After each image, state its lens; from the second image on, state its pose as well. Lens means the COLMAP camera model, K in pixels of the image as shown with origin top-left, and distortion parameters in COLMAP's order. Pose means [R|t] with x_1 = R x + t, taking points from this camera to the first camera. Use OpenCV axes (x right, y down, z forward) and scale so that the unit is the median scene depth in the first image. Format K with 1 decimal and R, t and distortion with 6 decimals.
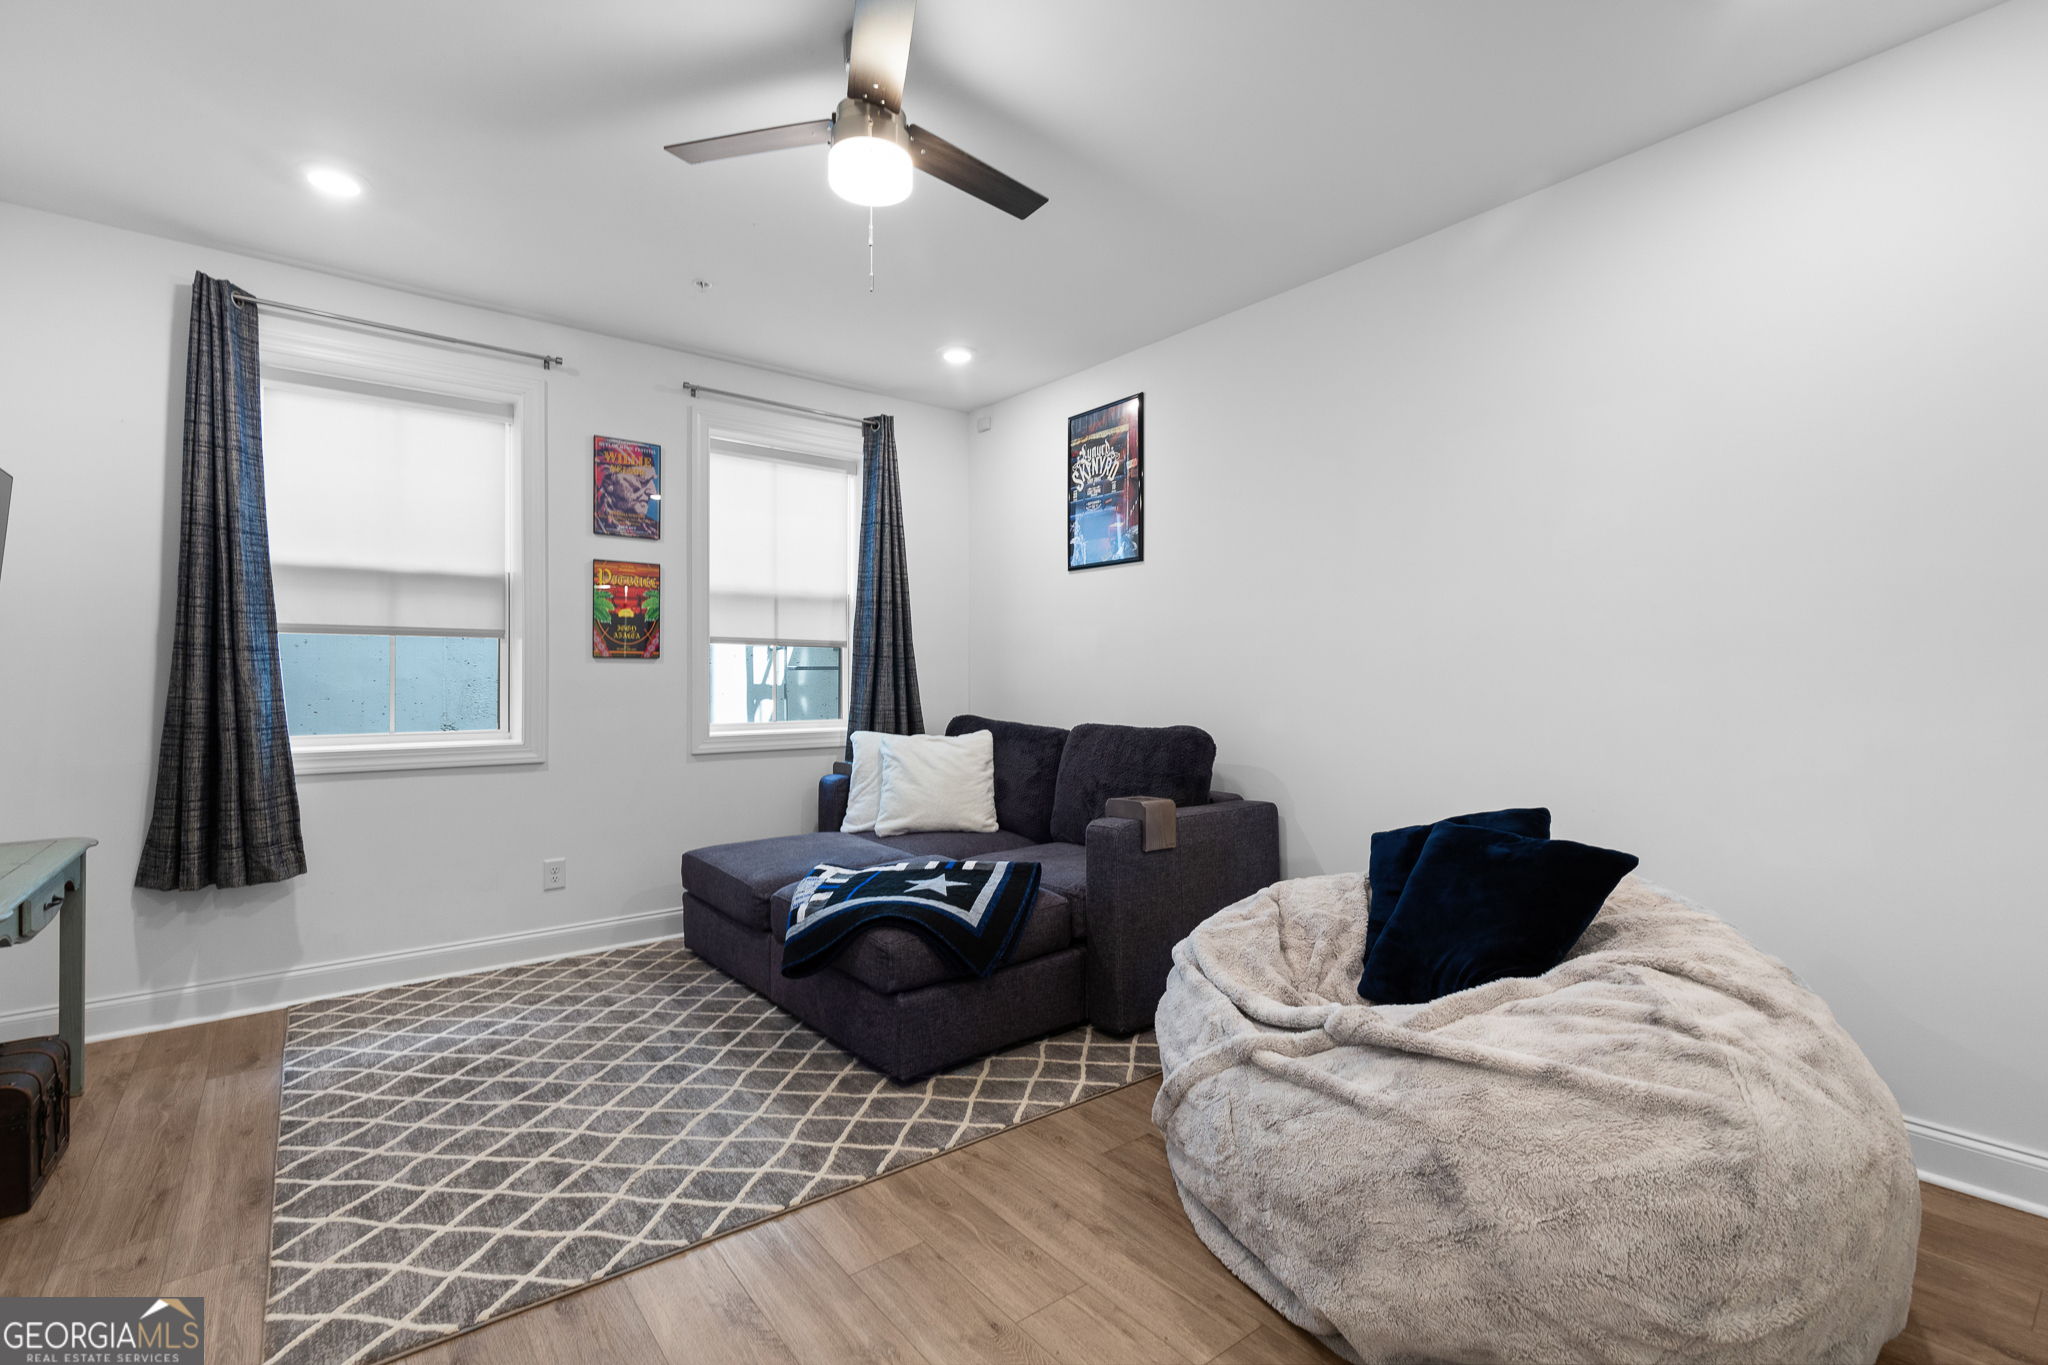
lens RADIAL K [[924.1, 0, 1038.8], [0, 924.1, 675.2], [0, 0, 1]] dist [0.002212, 0.000149]
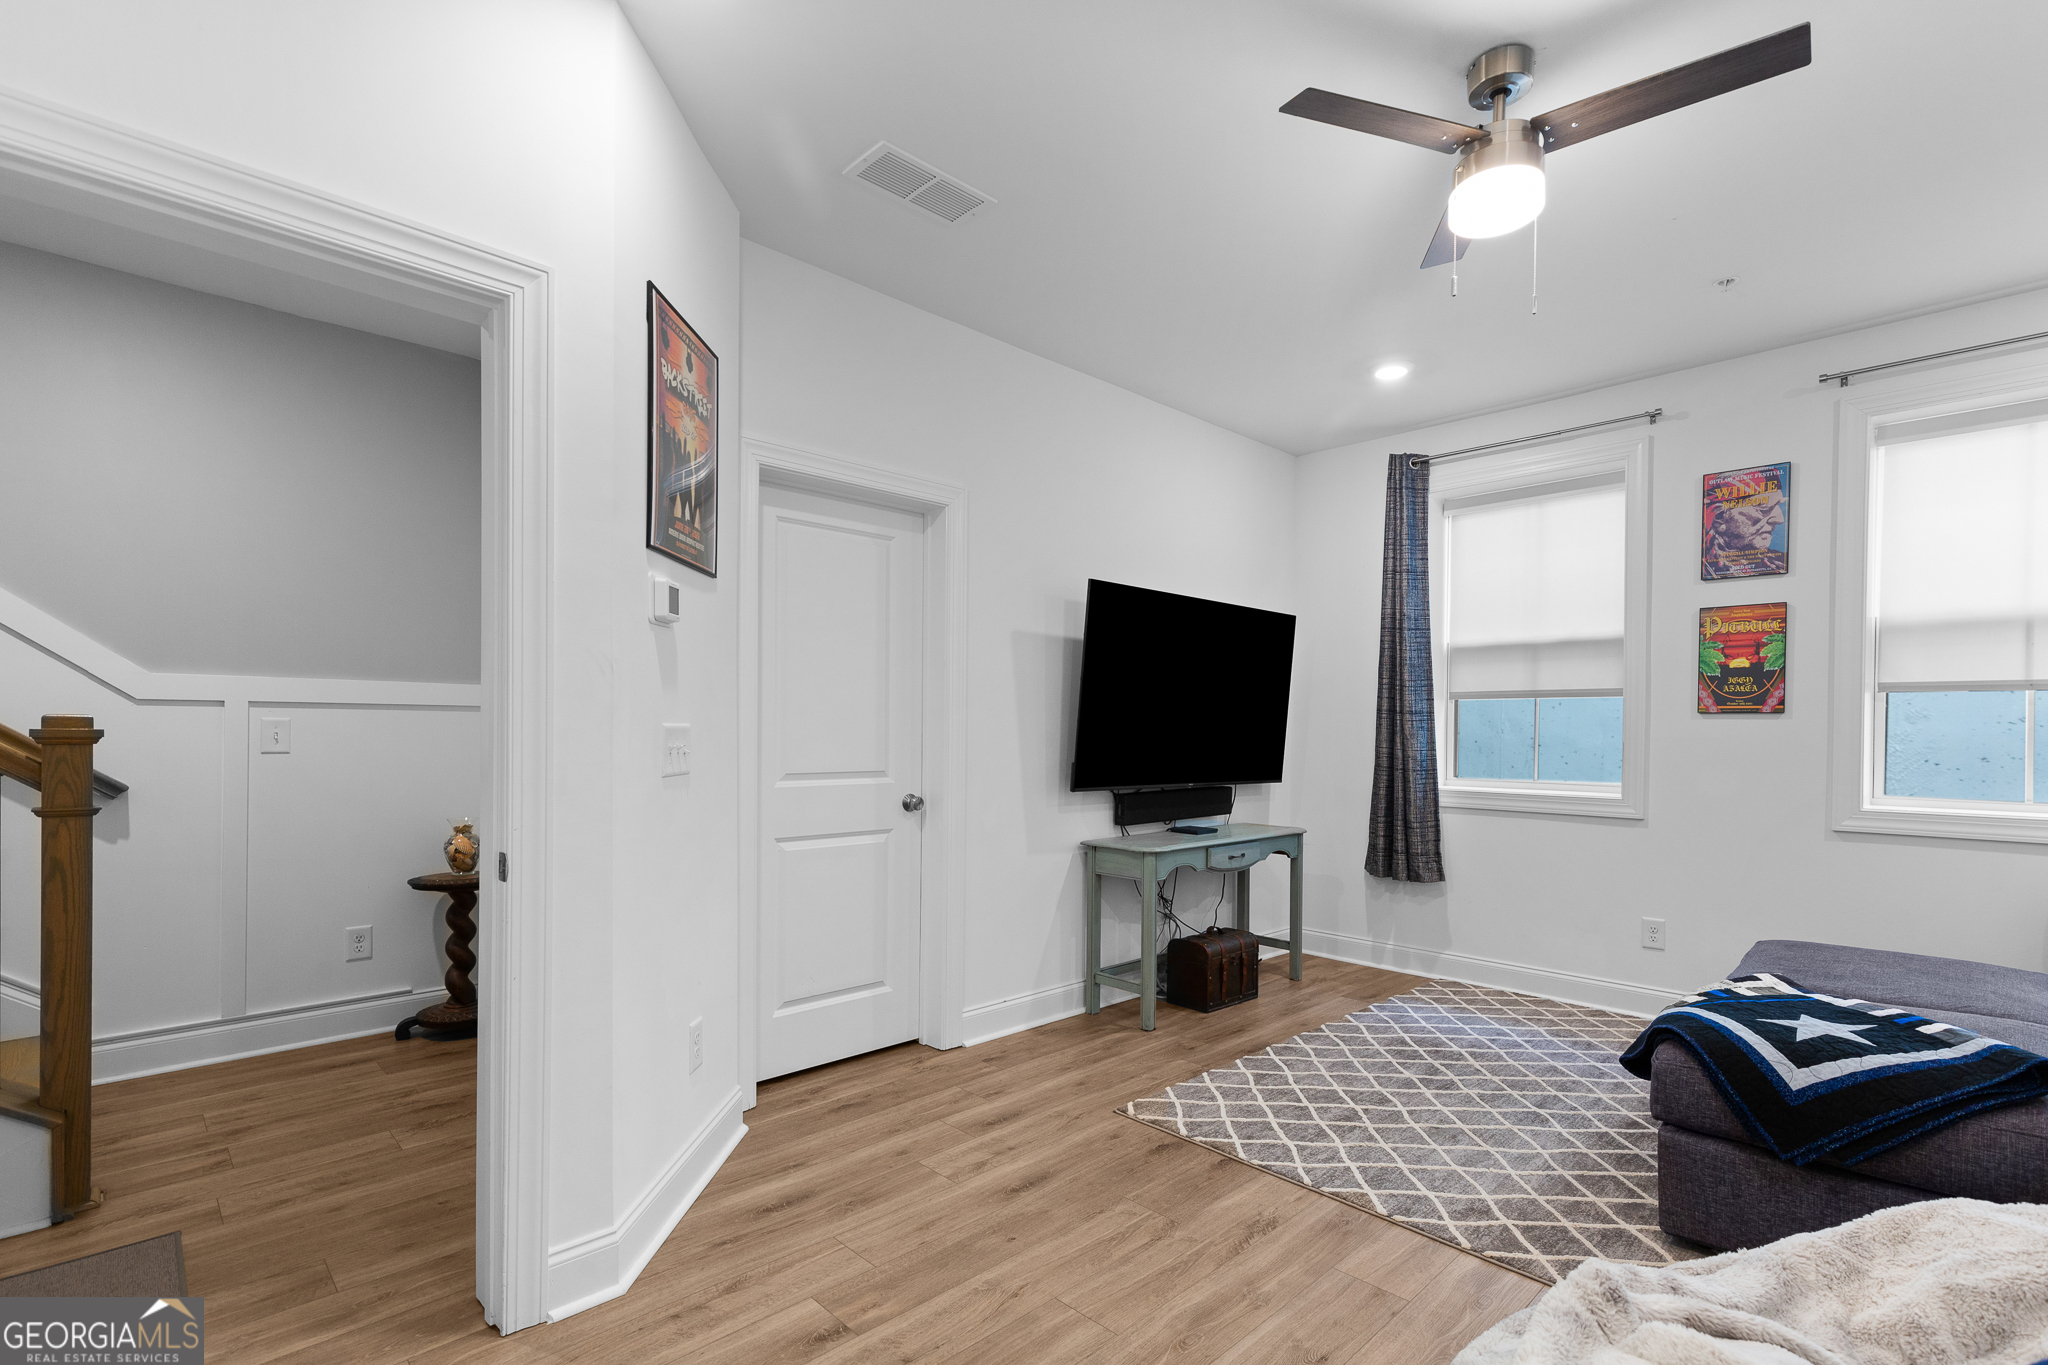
lens RADIAL K [[930.2, 0, 1025.5], [0, 930.2, 736.9], [0, 0, 1]] dist [0.000351, -0.000095]
pose [[0.091584, 0.009183, -0.995755, 0.475674], [-0.002170, 0.999957, 0.009022, -0.003036], [0.995795, 0.001334, 0.091600, 0.282184]]
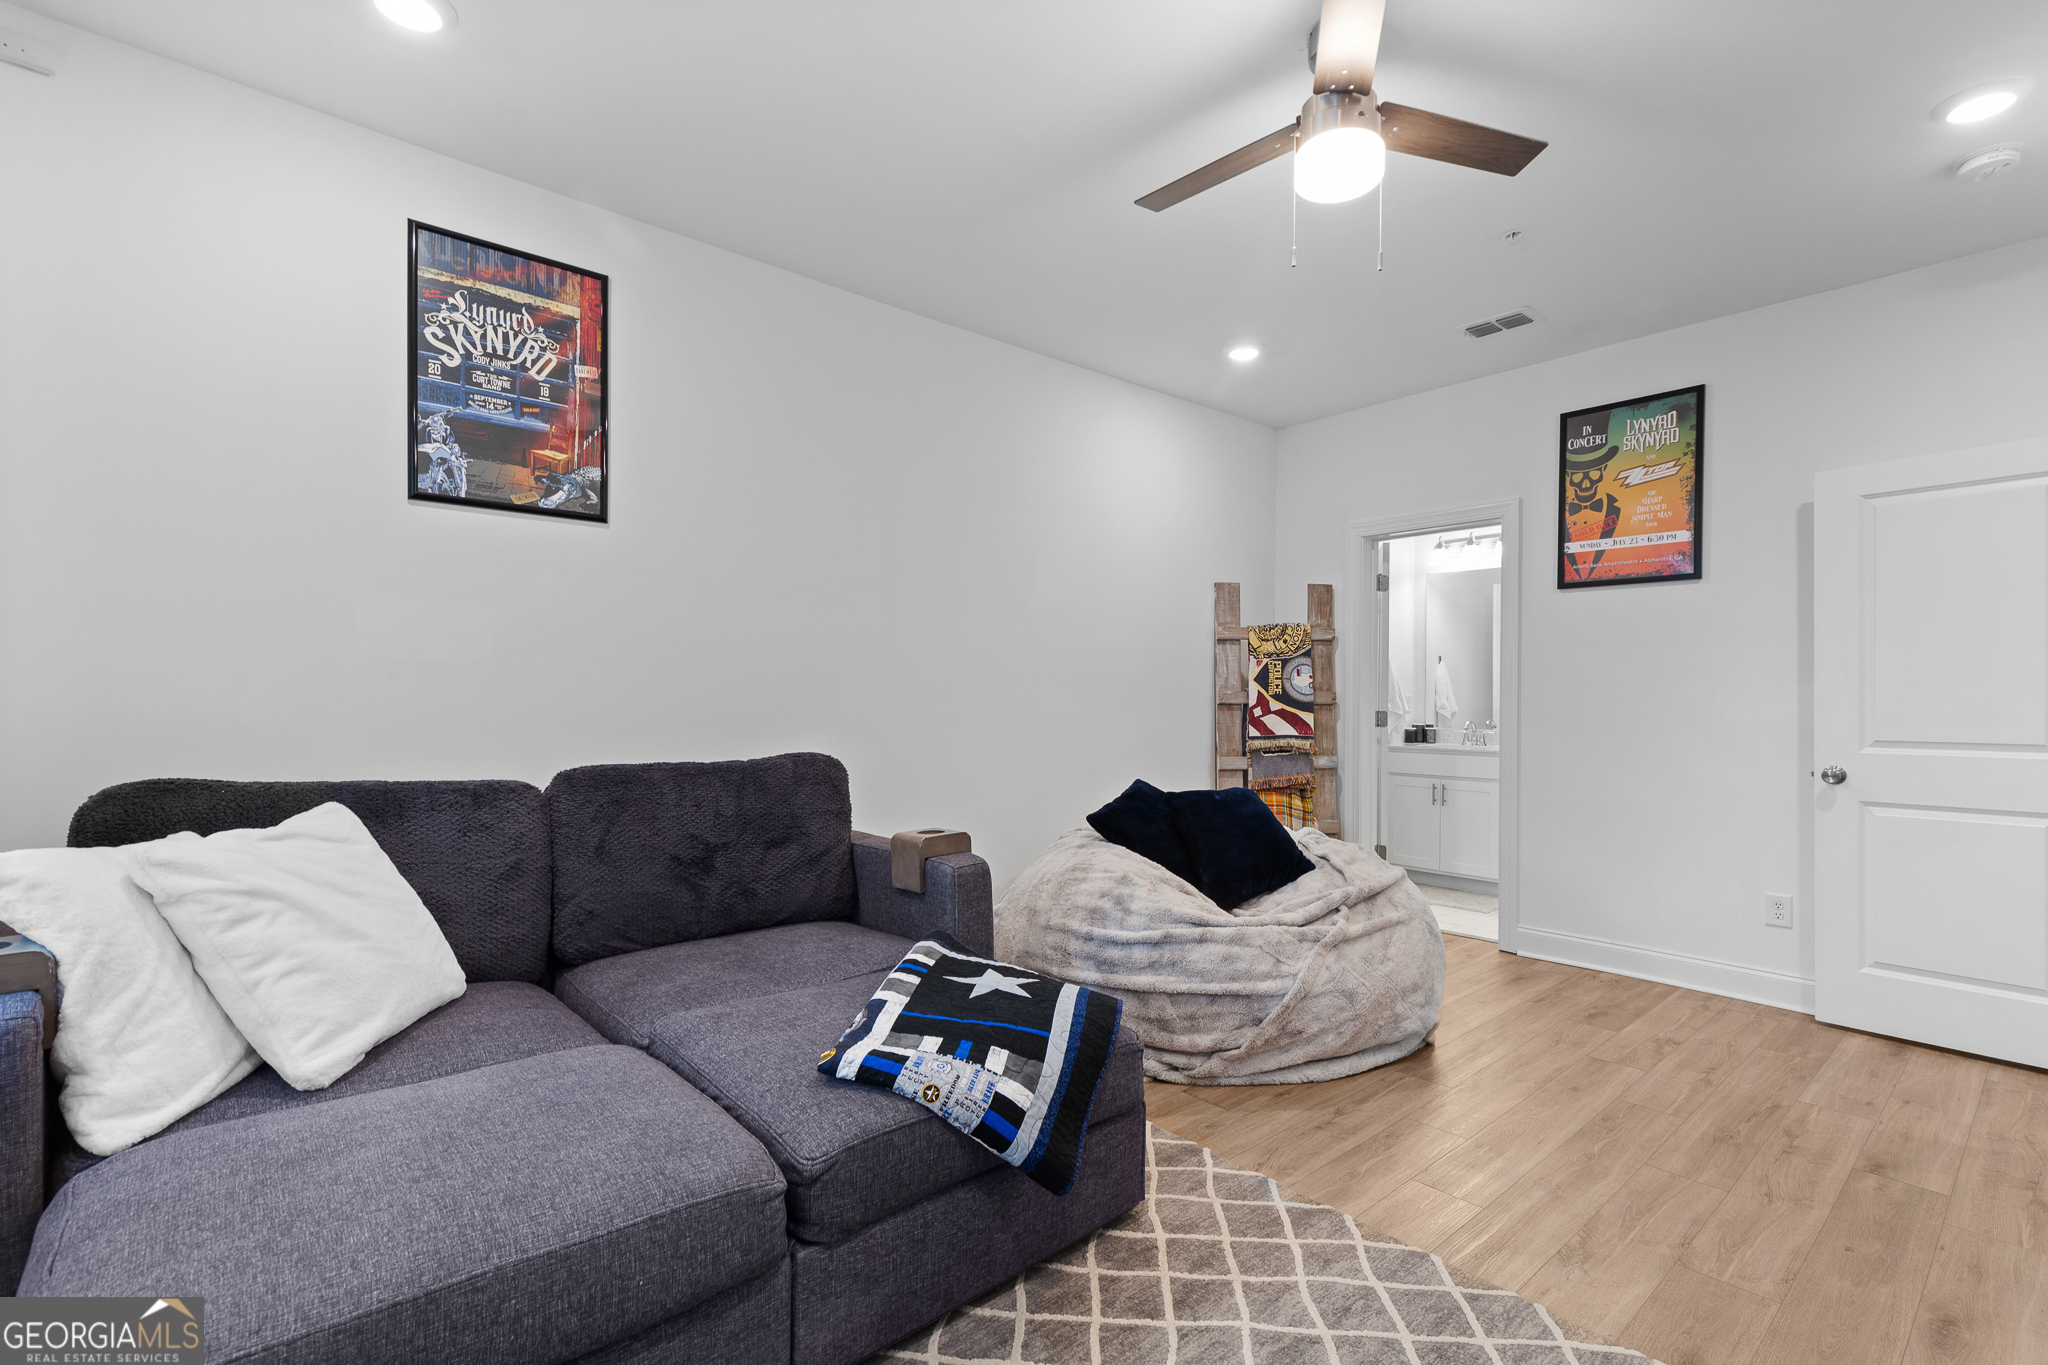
lens RADIAL K [[949.5, 0, 1027.7], [0, 949.5, 697.4], [0, 0, 1]] dist [0.010184, 0.000250]
pose [[-0.049920, -0.000719, 0.998753, -0.745527], [-0.007988, 0.999968, 0.000320, 0.003574], [-0.998721, -0.007962, -0.049924, 0.886426]]
